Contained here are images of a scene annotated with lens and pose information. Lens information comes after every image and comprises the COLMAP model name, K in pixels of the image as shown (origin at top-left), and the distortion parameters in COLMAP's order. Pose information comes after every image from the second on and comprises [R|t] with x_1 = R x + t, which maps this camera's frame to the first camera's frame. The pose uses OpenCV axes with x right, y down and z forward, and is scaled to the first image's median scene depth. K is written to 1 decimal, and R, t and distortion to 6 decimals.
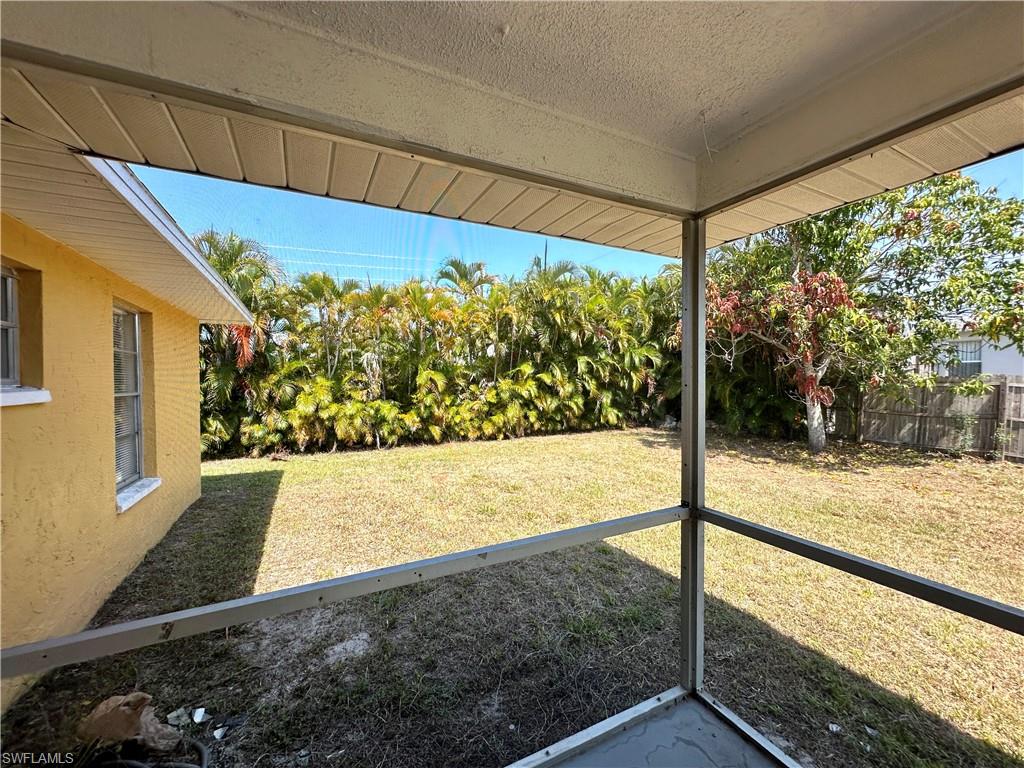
lens RADIAL K [[408.9, 0, 511.2], [0, 408.9, 384.2], [0, 0, 1]] dist [-0.003552, 0.000829]
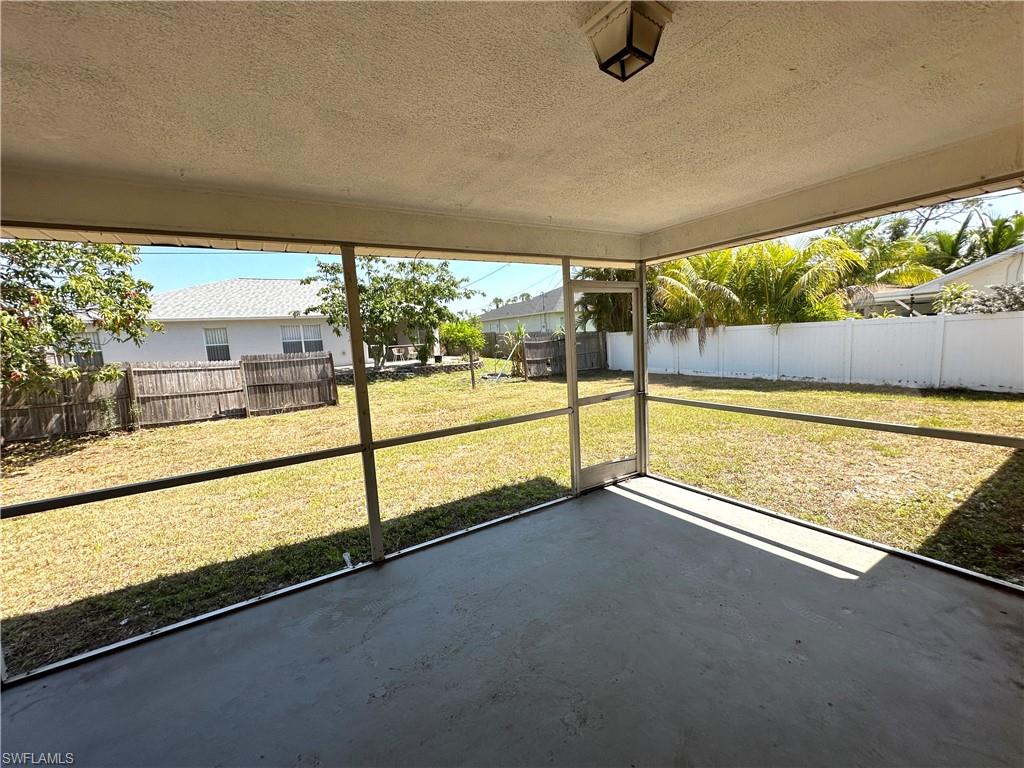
lens RADIAL K [[408.9, 0, 511.2], [0, 408.9, 384.2], [0, 0, 1]] dist [-0.003552, 0.000829]
pose [[-0.087270, -0.106210, 0.990507, -0.119607], [0.076912, 0.990614, 0.112997, -0.005594], [-0.993211, 0.086043, -0.078282, -0.054796]]
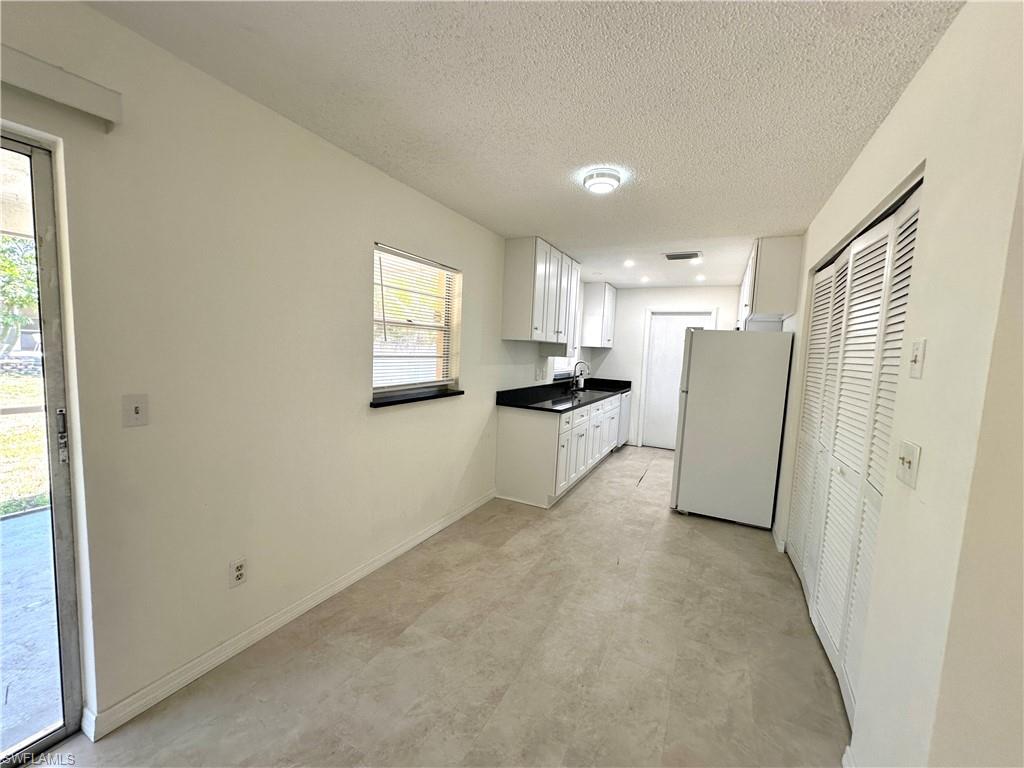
lens RADIAL K [[408.9, 0, 511.2], [0, 408.9, 384.2], [0, 0, 1]] dist [-0.003552, 0.000829]
pose [[-0.593233, -0.091248, 0.799843, -0.294294], [-0.025688, 0.995195, 0.094482, 0.001928], [-0.804621, 0.035504, -0.592726, -0.164776]]
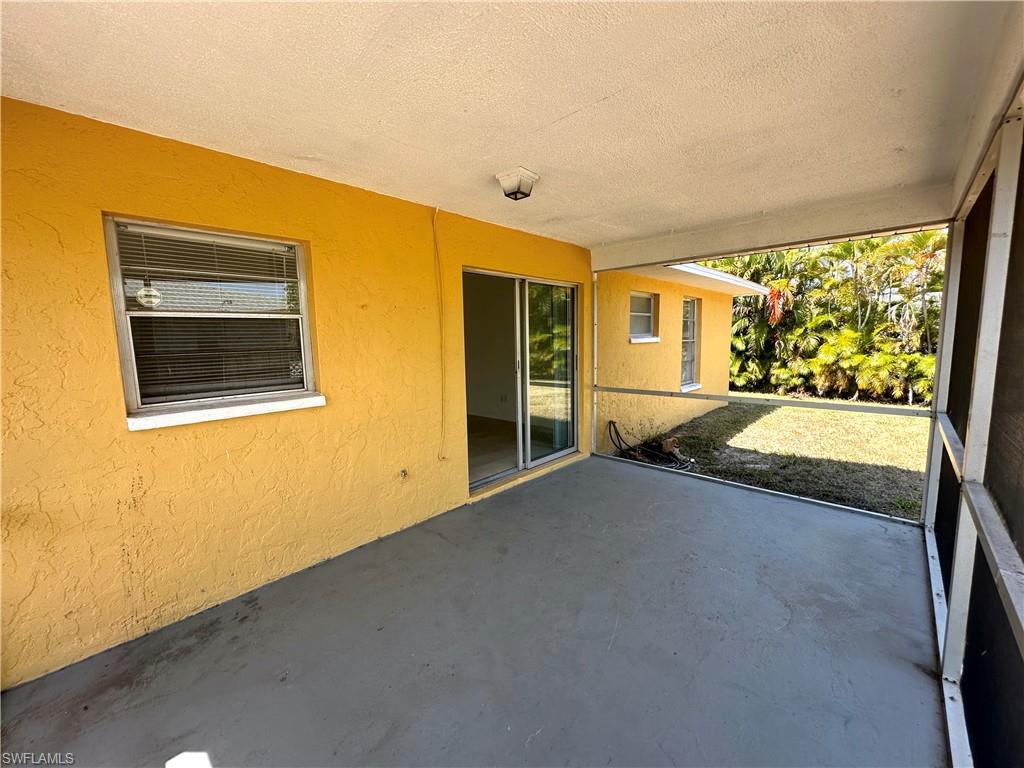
lens RADIAL K [[408.9, 0, 511.2], [0, 408.9, 384.2], [0, 0, 1]] dist [-0.003552, 0.000829]
pose [[0.338943, 0.104924, -0.934938, 0.260256], [0.001416, 0.993704, 0.112033, 0.003770], [0.940806, -0.039296, 0.336660, -0.202728]]
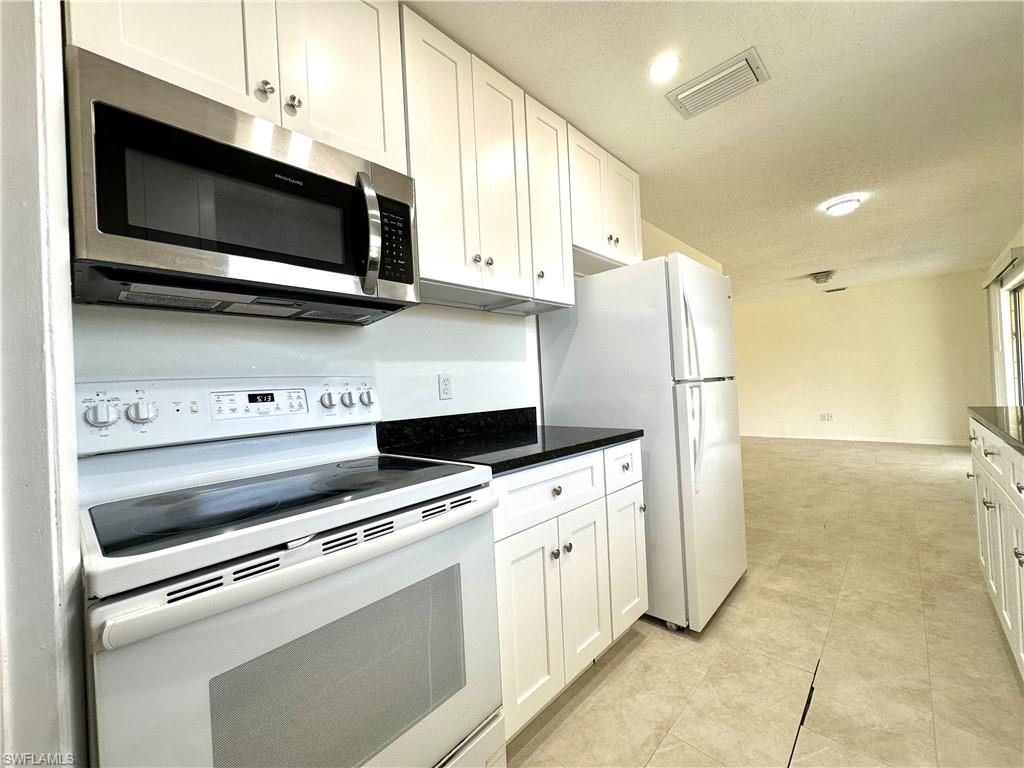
lens RADIAL K [[408.9, 0, 511.2], [0, 408.9, 384.2], [0, 0, 1]] dist [-0.003552, 0.000829]
pose [[0.330092, -0.014192, -0.943842, 0.073388], [0.028330, 0.999585, -0.005122, 0.038877], [0.943523, -0.025049, 0.330358, -0.684913]]
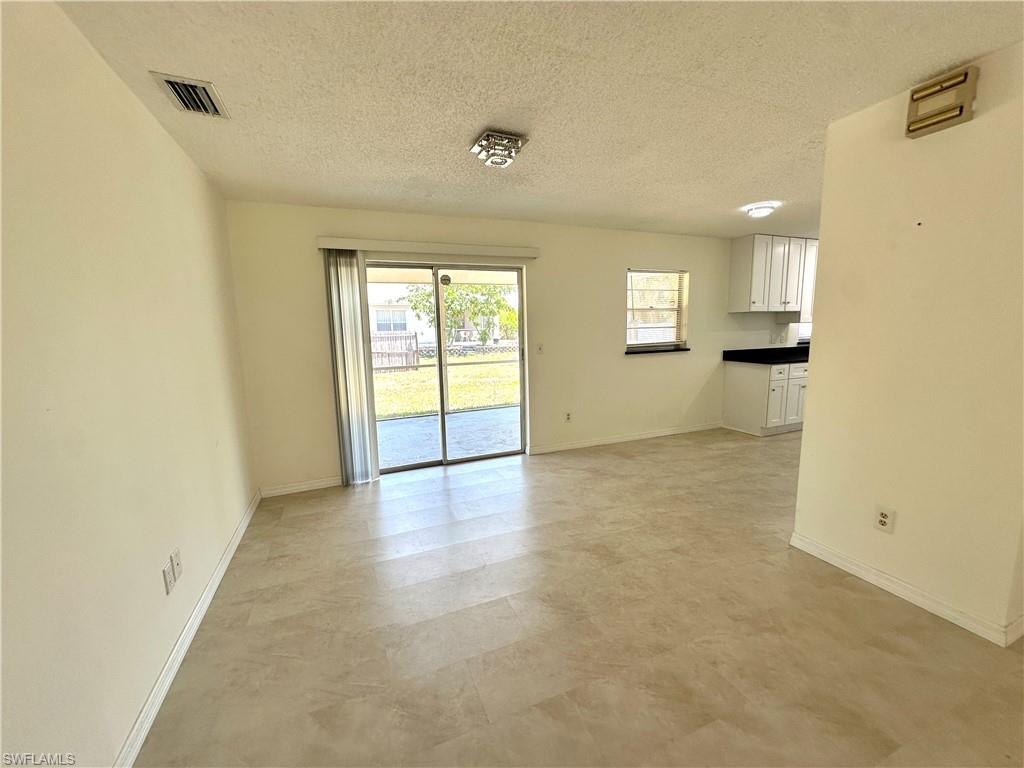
lens RADIAL K [[408.9, 0, 511.2], [0, 408.9, 384.2], [0, 0, 1]] dist [-0.003552, 0.000829]
pose [[0.075768, -0.134466, 0.988017, -0.529824], [0.041493, 0.990432, 0.131613, 0.007028], [-0.996262, 0.031023, 0.080622, -0.146824]]
